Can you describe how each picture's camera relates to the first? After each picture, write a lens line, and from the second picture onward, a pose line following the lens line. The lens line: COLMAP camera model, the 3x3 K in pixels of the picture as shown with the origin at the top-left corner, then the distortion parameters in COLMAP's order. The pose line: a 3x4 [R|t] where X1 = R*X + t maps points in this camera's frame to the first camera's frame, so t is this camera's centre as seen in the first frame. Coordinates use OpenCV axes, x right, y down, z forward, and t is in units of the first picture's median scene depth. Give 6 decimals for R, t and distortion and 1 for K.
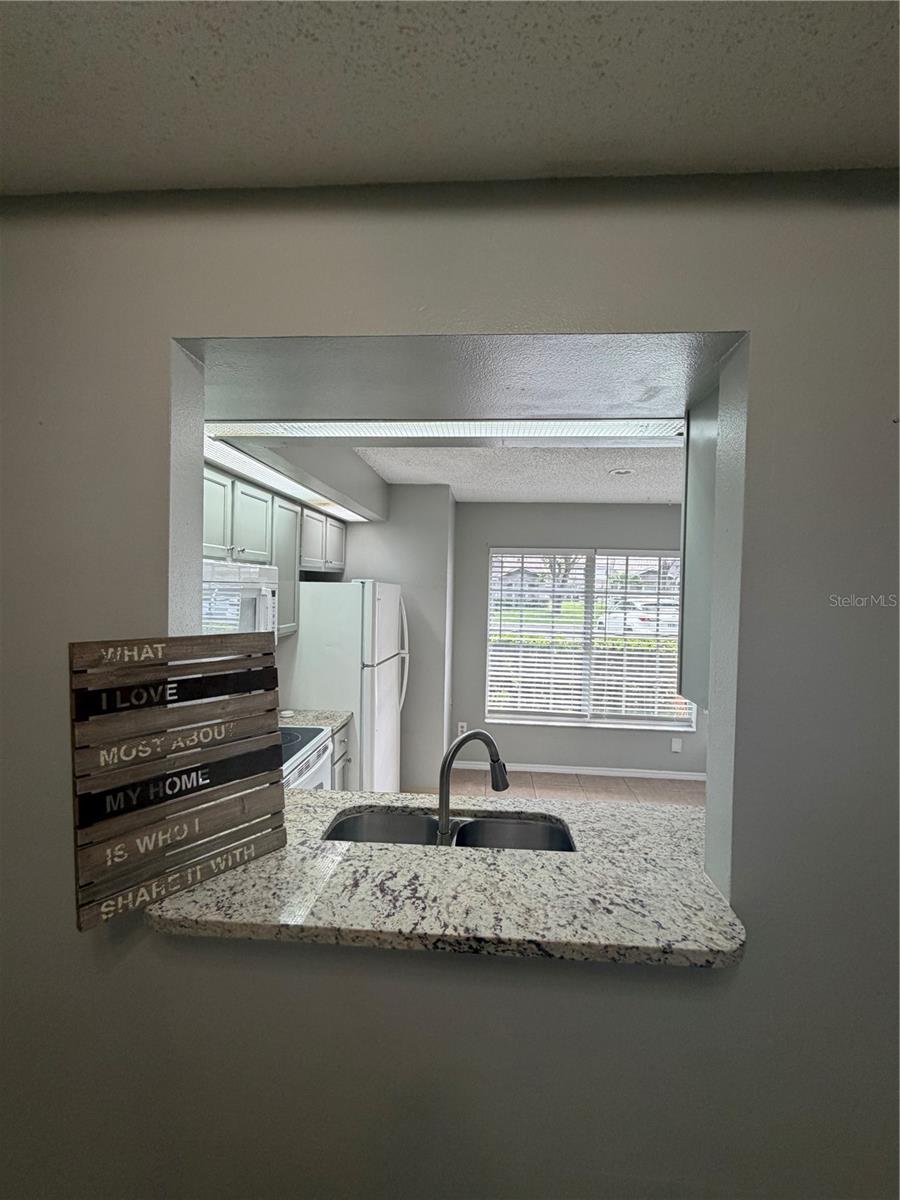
lens RADIAL K [[506.3, 0, 426.3], [0, 506.3, 599.4], [0, 0, 1]] dist [-0.000071, -0.000004]
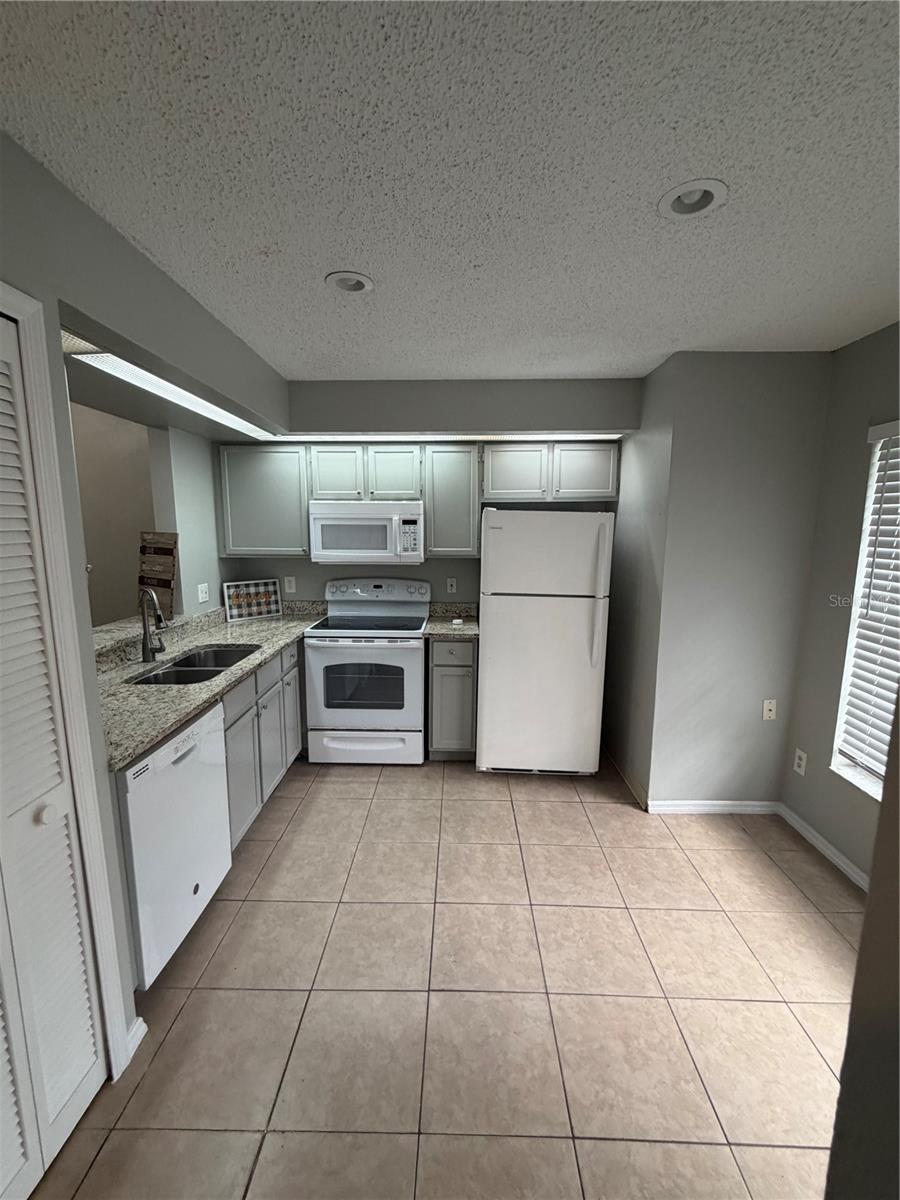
lens RADIAL K [[480.9, 0, 450.0], [0, 480.9, 600.0], [0, 0, 1]] dist [-0.000927, -0.000049]
pose [[0.099805, 0.133055, -0.986071, 1.270218], [-0.027936, 0.991003, 0.130893, 0.028775], [0.994615, 0.014483, 0.102624, 1.262089]]
